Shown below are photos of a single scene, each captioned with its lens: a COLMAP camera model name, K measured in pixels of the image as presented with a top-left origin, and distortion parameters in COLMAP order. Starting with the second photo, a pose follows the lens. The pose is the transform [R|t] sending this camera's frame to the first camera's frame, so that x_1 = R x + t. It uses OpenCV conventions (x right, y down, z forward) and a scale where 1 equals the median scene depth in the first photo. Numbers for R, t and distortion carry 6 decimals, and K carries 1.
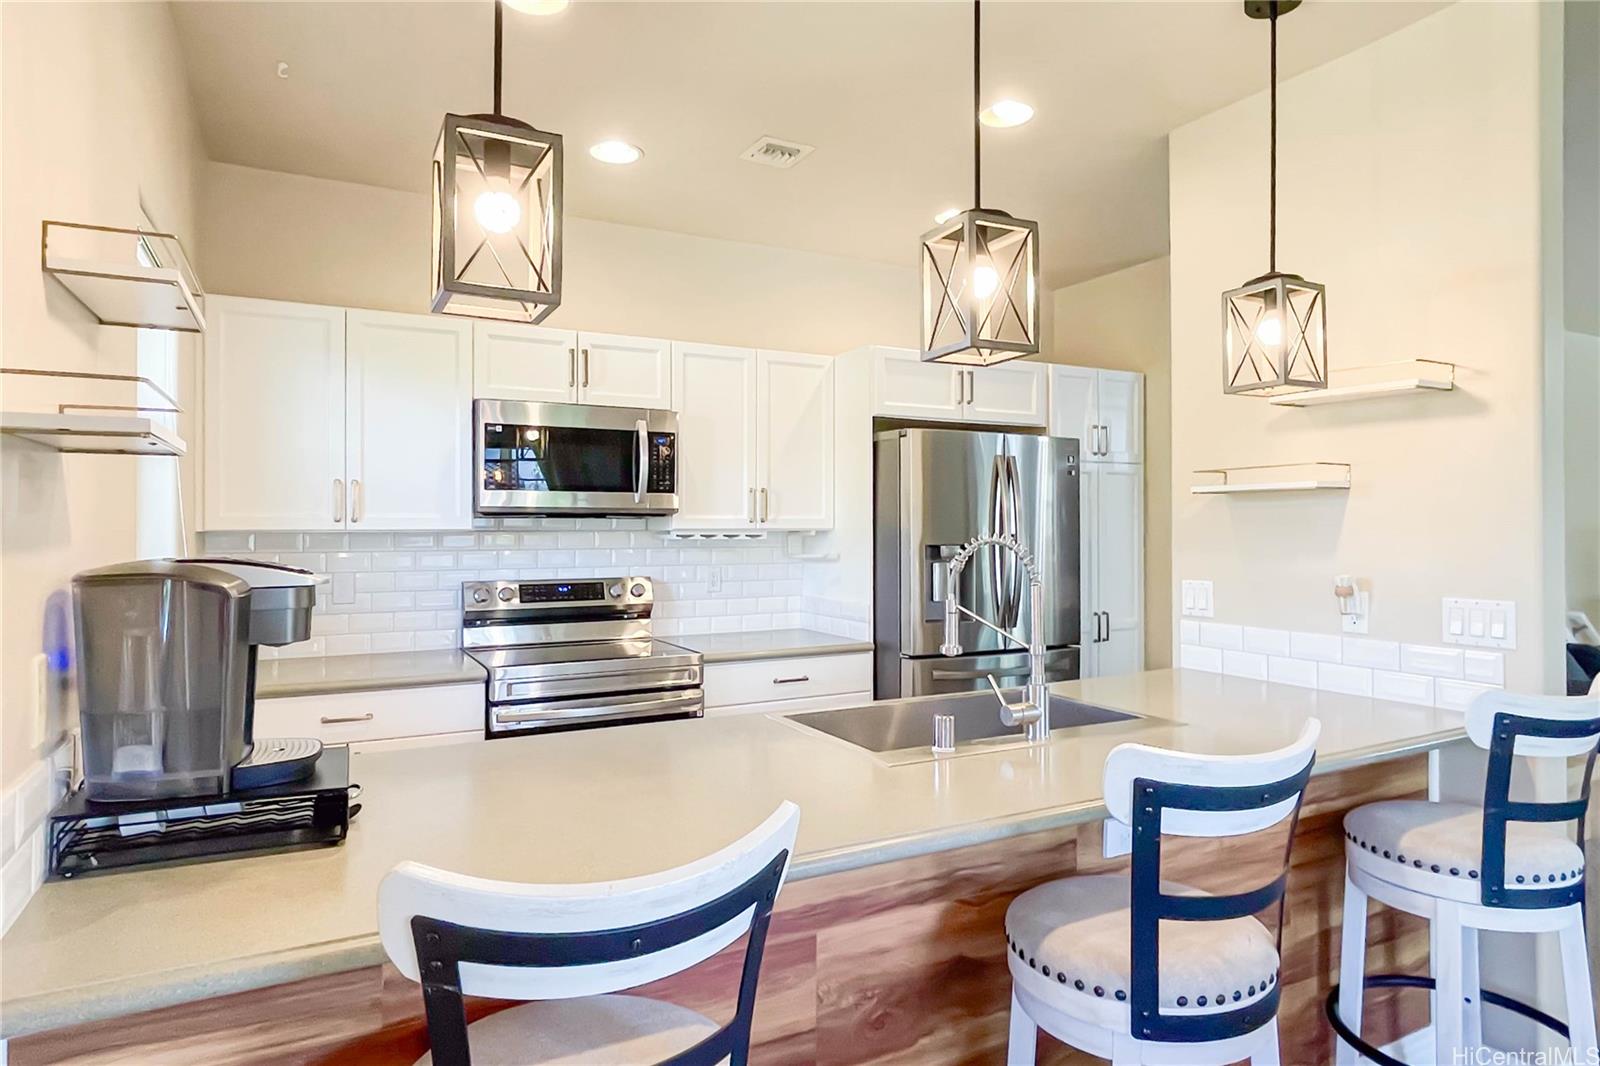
lens RADIAL K [[903.5, 0, 794.8], [0, 903.5, 536.7], [0, 0, 1]] dist [-0.003769, -0.000412]
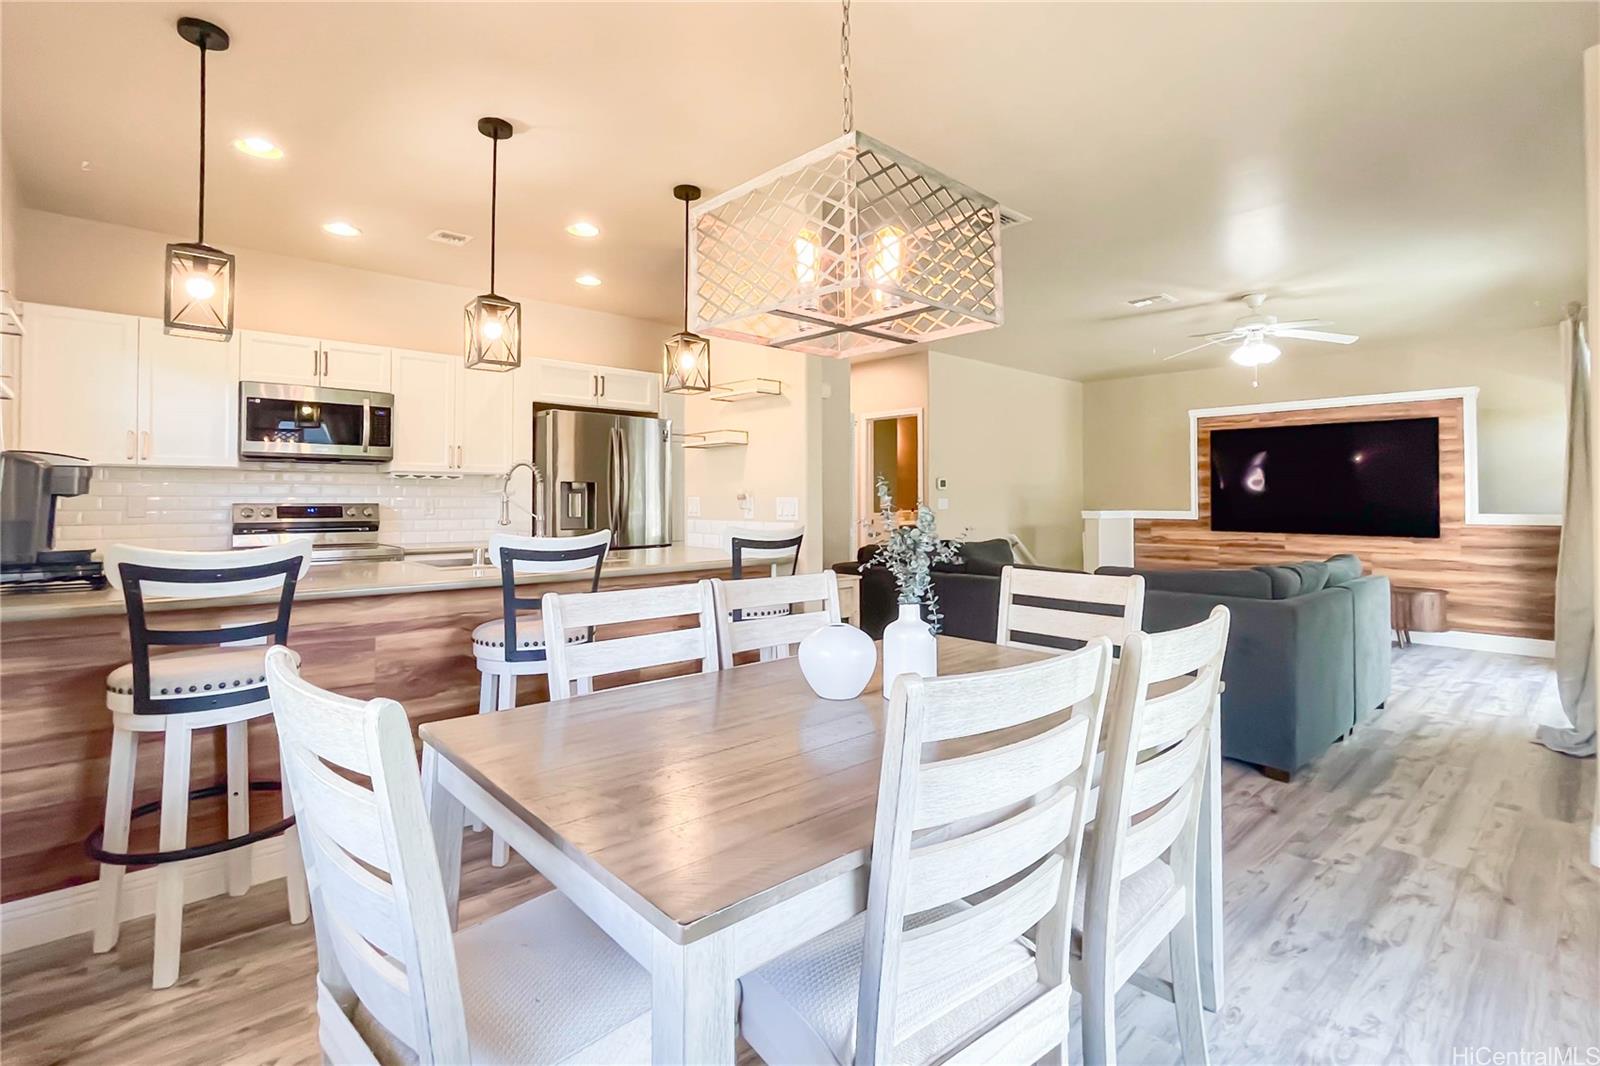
lens RADIAL K [[740.1, 0, 776.0], [0, 740.1, 495.1], [0, 0, 1]] dist [0.014382, 0.001970]
pose [[0.977402, 0.003210, 0.211364, 0.263584], [0.001332, 0.999771, -0.021341, 0.068050], [-0.211384, 0.021141, 0.977174, -0.415582]]
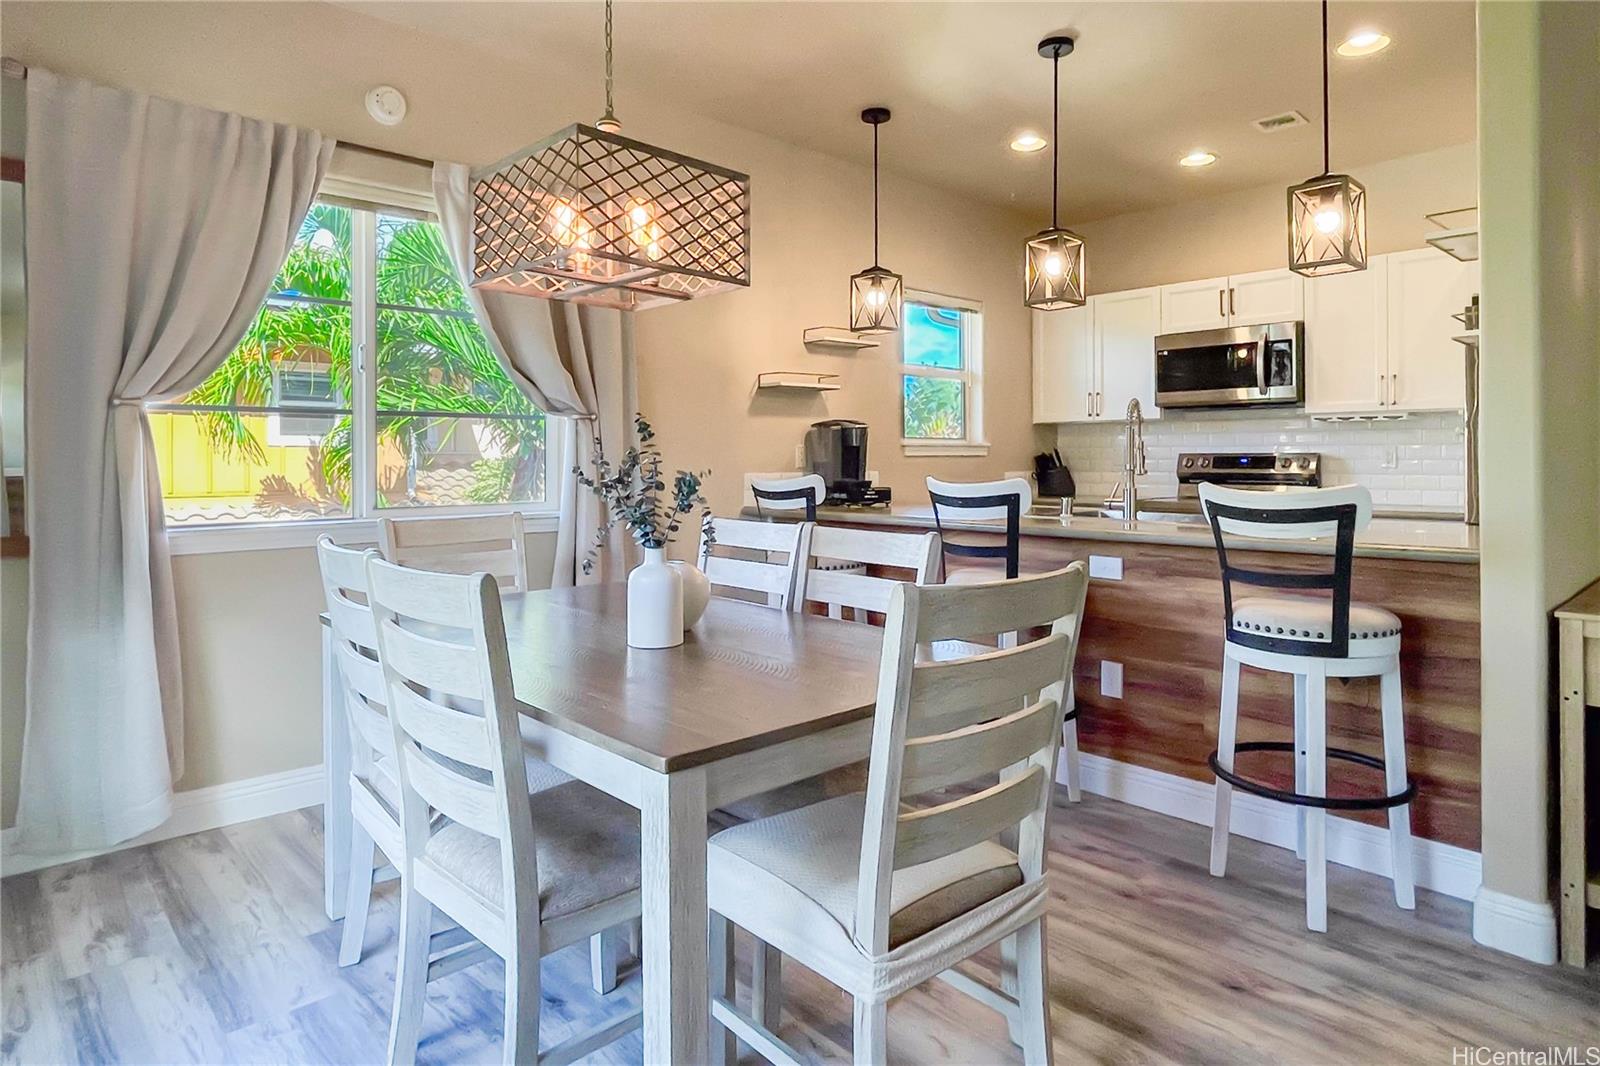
lens RADIAL K [[903.5, 0, 795.3], [0, 903.5, 522.9], [0, 0, 1]] dist [-0.003769, -0.000412]
pose [[0.232302, 0.070314, -0.970099, 1.075966], [-0.005678, 0.997465, 0.070938, 0.068345], [0.972627, -0.010971, 0.232113, 0.000127]]
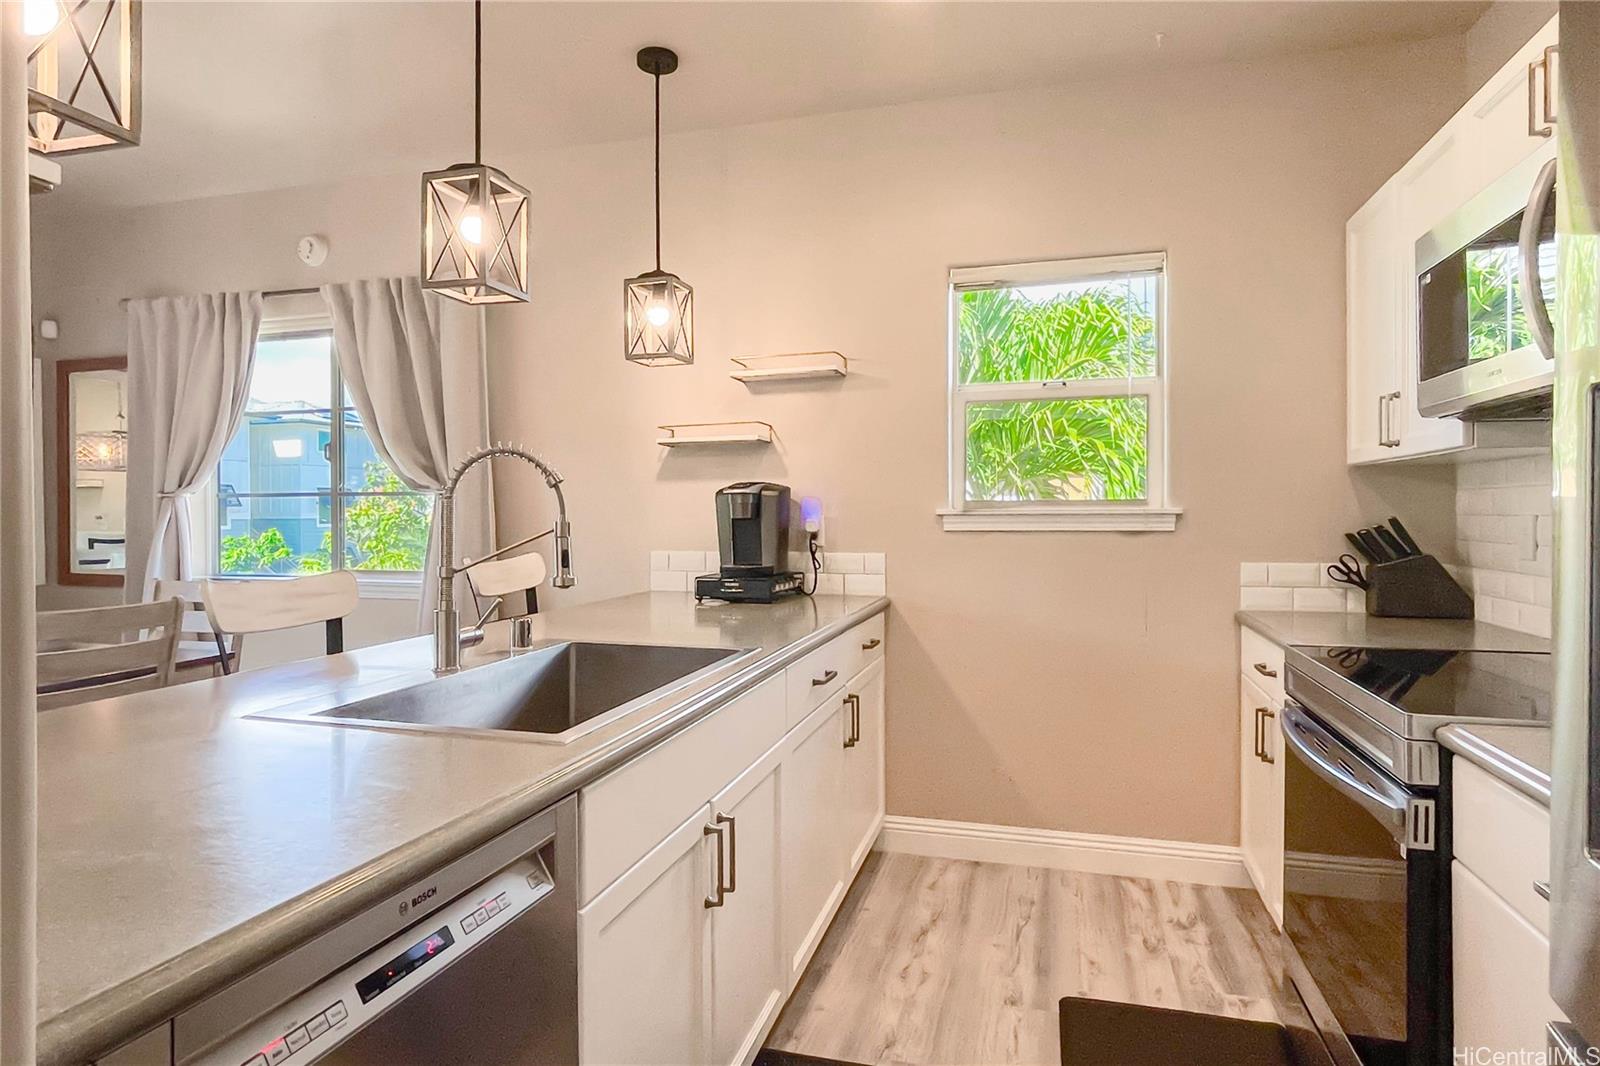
lens RADIAL K [[903.5, 0, 800.5], [0, 903.5, 531.6], [0, 0, 1]] dist [-0.003769, -0.000412]
pose [[-0.718727, -0.000089, -0.695292, 0.391179], [-0.009775, 0.999902, 0.009976, 0.056410], [0.695223, 0.013966, -0.718658, 1.175351]]
